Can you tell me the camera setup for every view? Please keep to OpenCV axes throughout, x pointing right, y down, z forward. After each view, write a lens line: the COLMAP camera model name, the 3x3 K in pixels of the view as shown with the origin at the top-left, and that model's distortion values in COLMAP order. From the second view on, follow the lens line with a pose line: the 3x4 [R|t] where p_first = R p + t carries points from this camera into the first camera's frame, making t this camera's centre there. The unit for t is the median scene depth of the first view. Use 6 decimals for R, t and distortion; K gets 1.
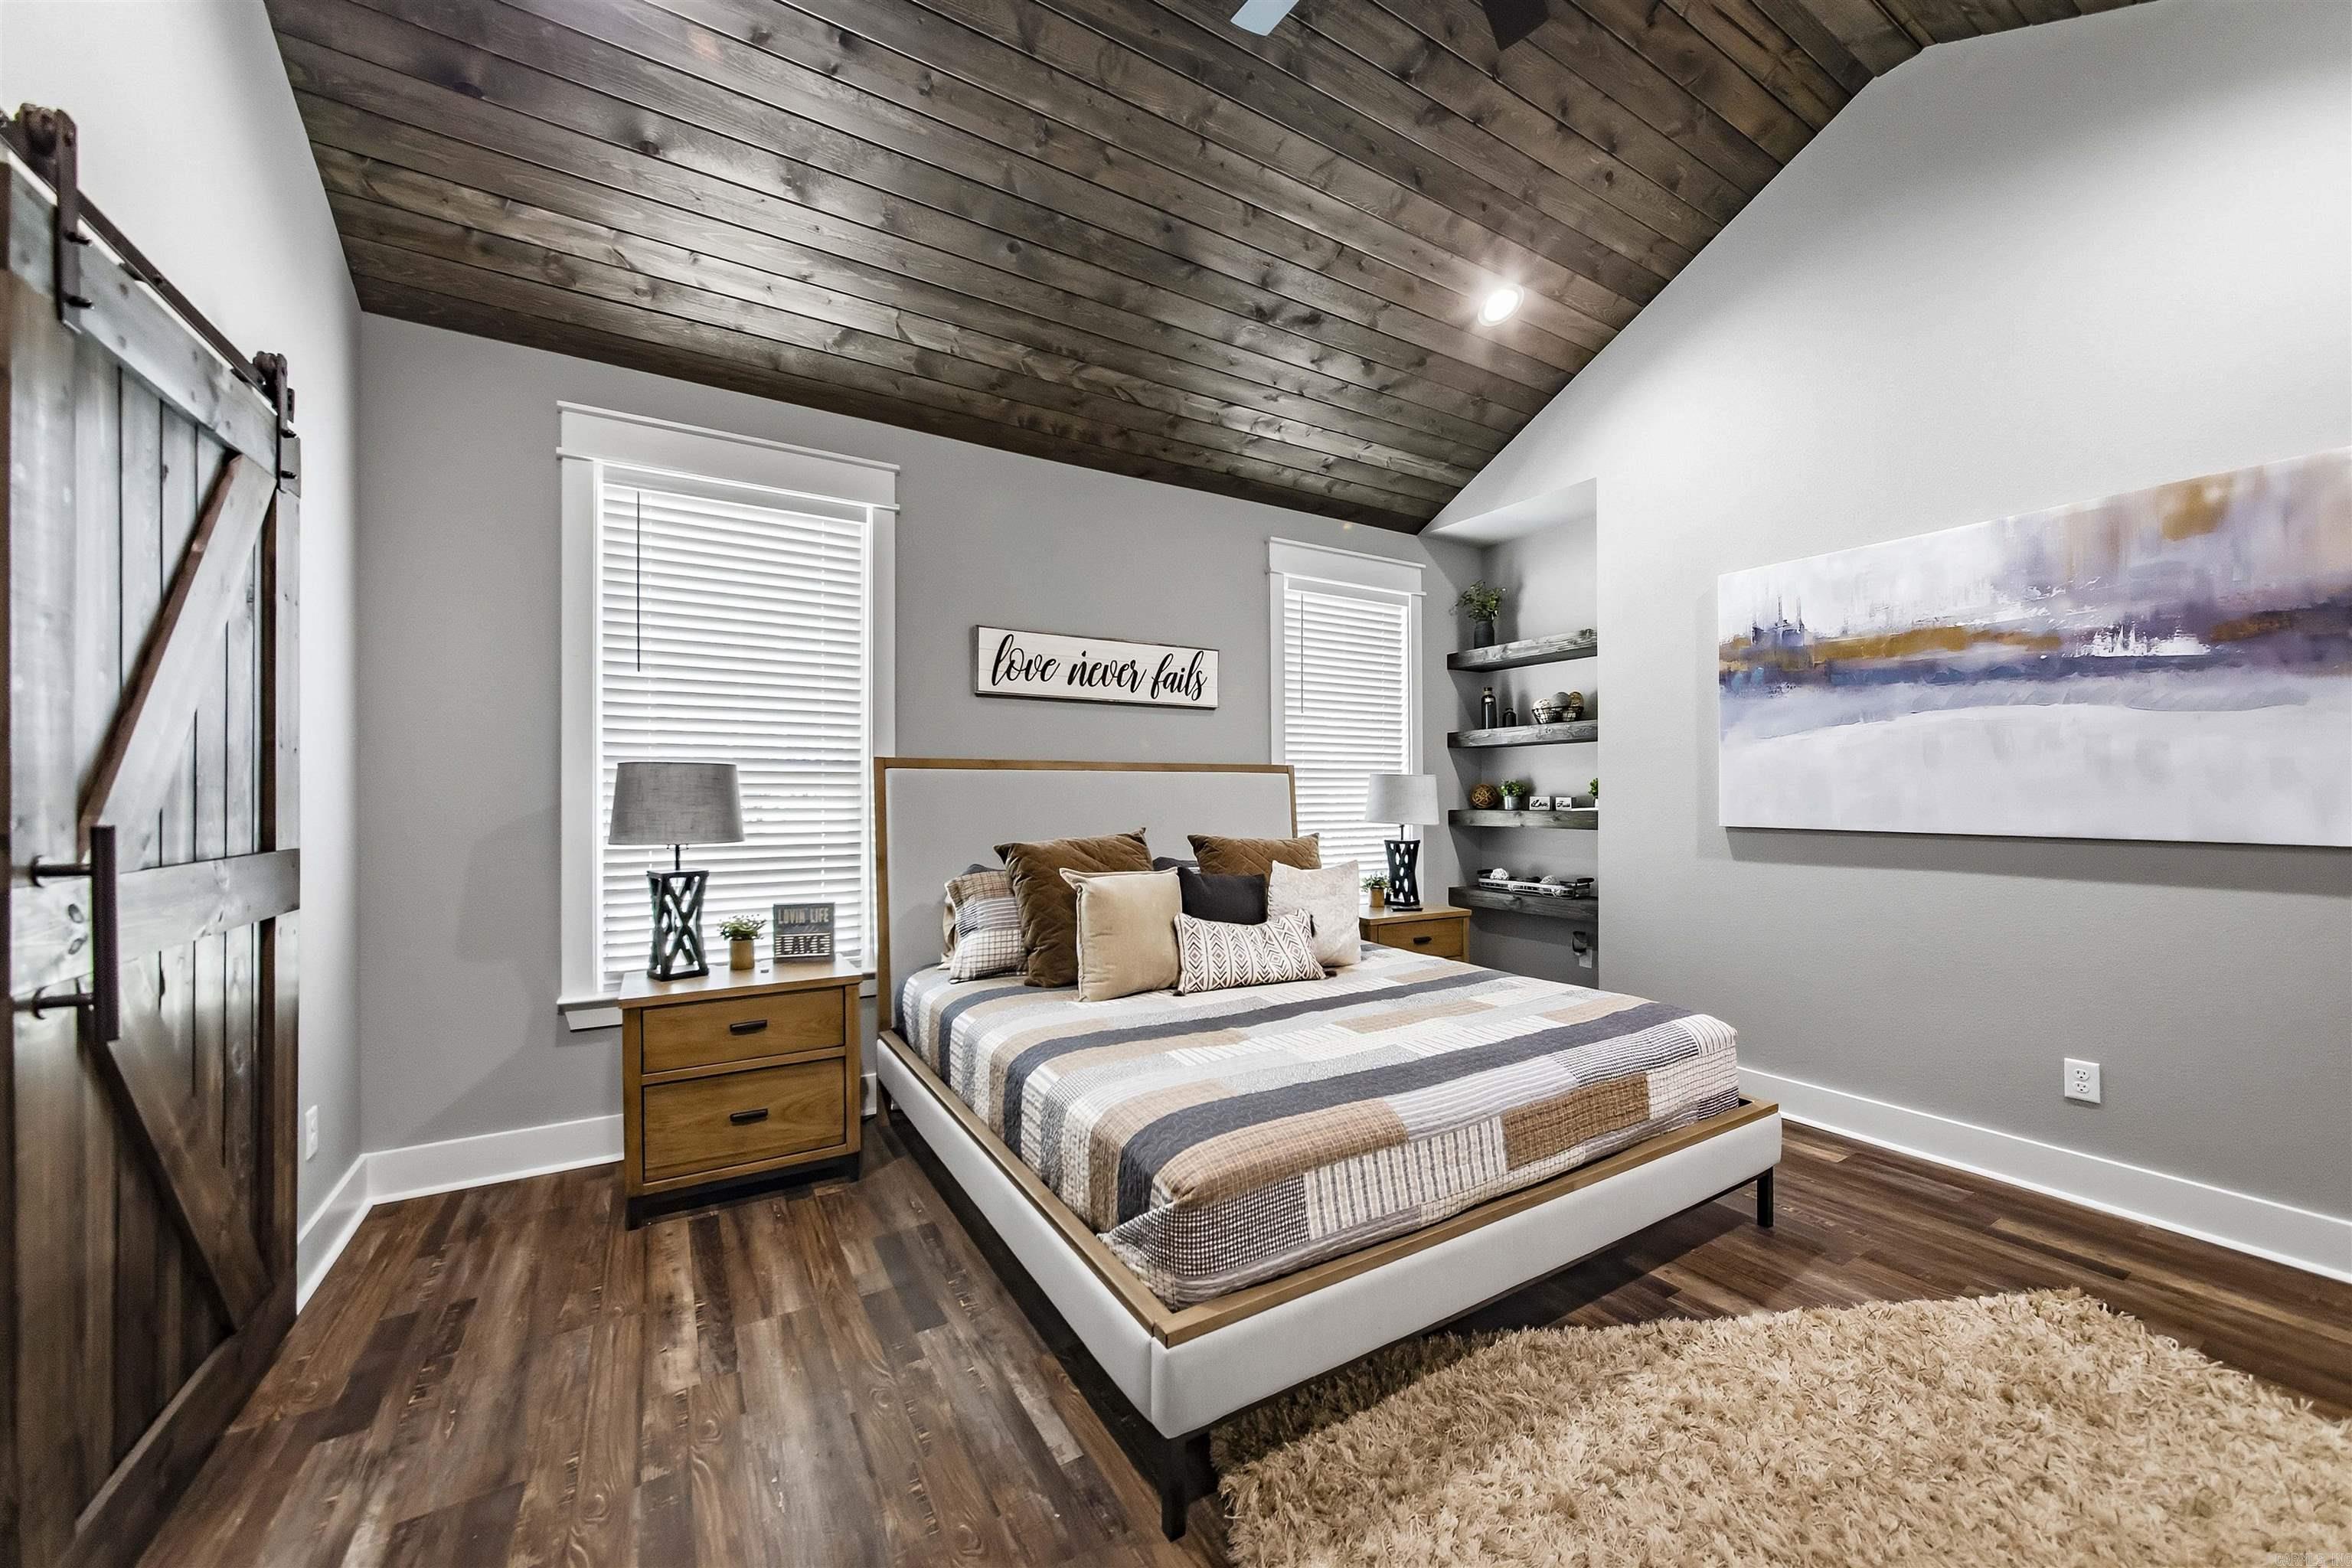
lens RADIAL K [[867.1, 0, 1176.0], [0, 867.1, 784.0], [0, 0, 1]] dist [-0.000491, -0.000261]
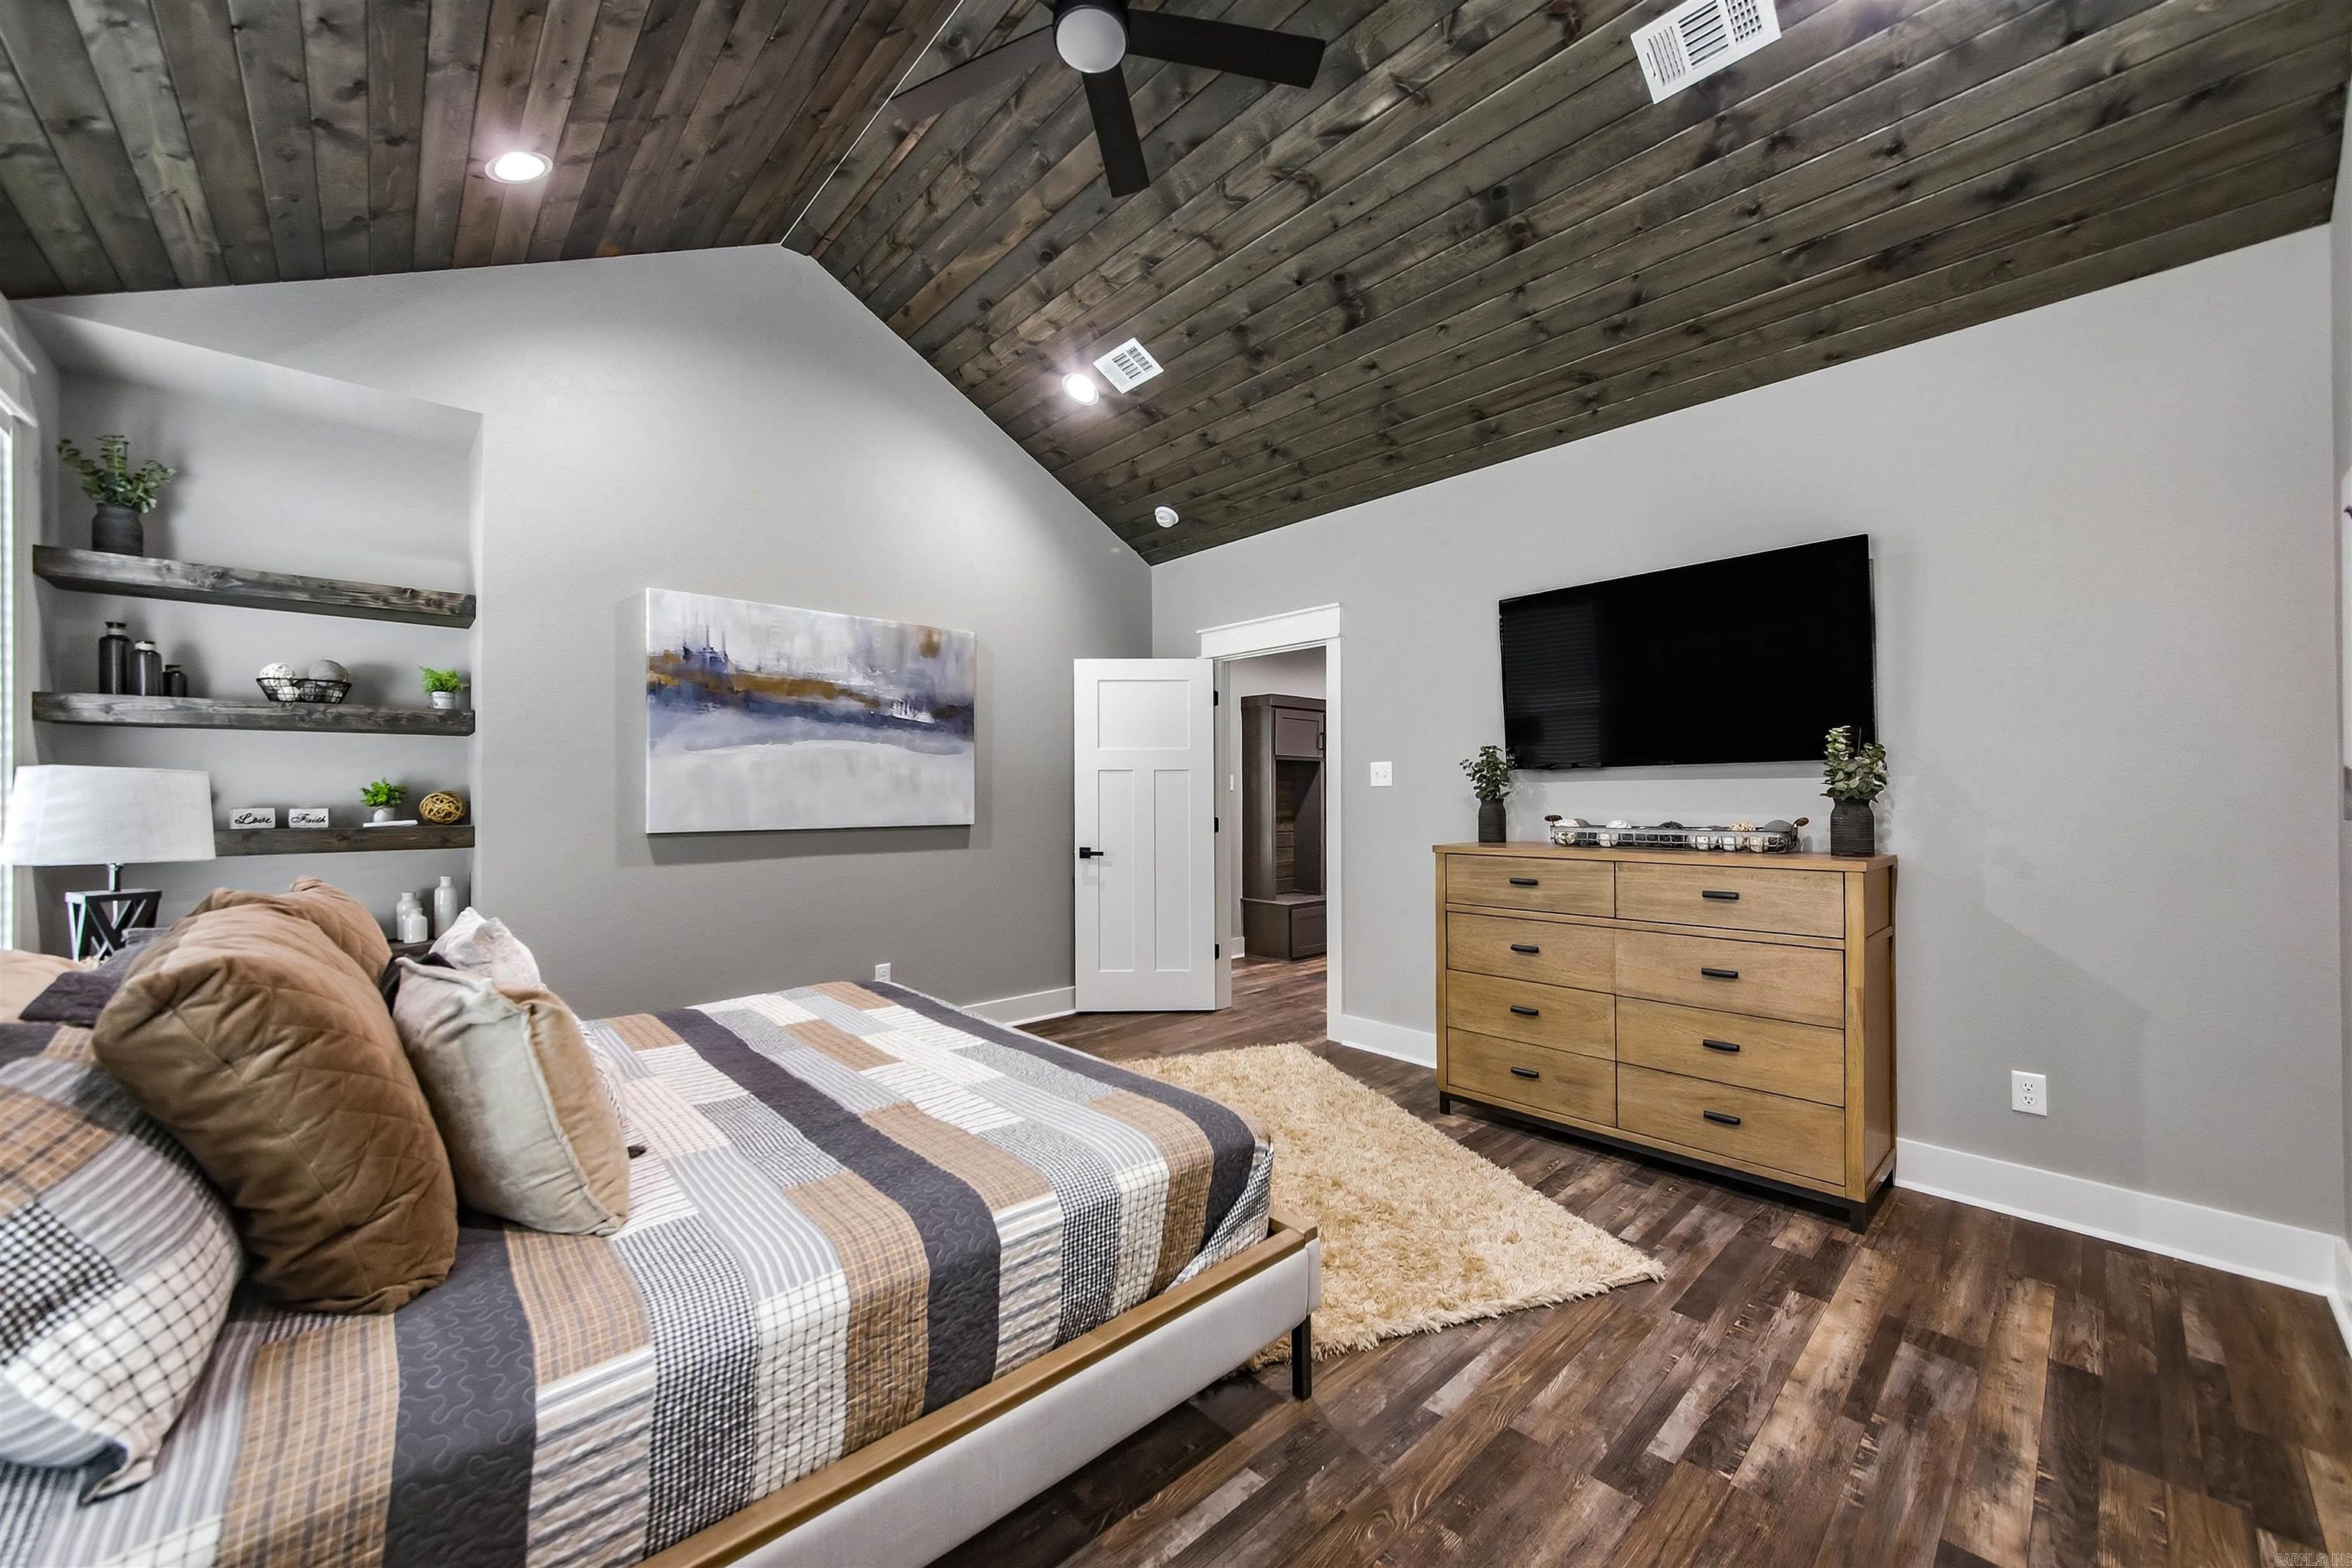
lens RADIAL K [[867.1, 0, 1176.0], [0, 867.1, 784.0], [0, 0, 1]] dist [-0.000491, -0.000261]
pose [[-0.203508, 0.014381, 0.978968, -0.581934], [-0.004197, 0.999870, -0.015561, 0.004873], [-0.979064, -0.007275, -0.203421, 0.699019]]
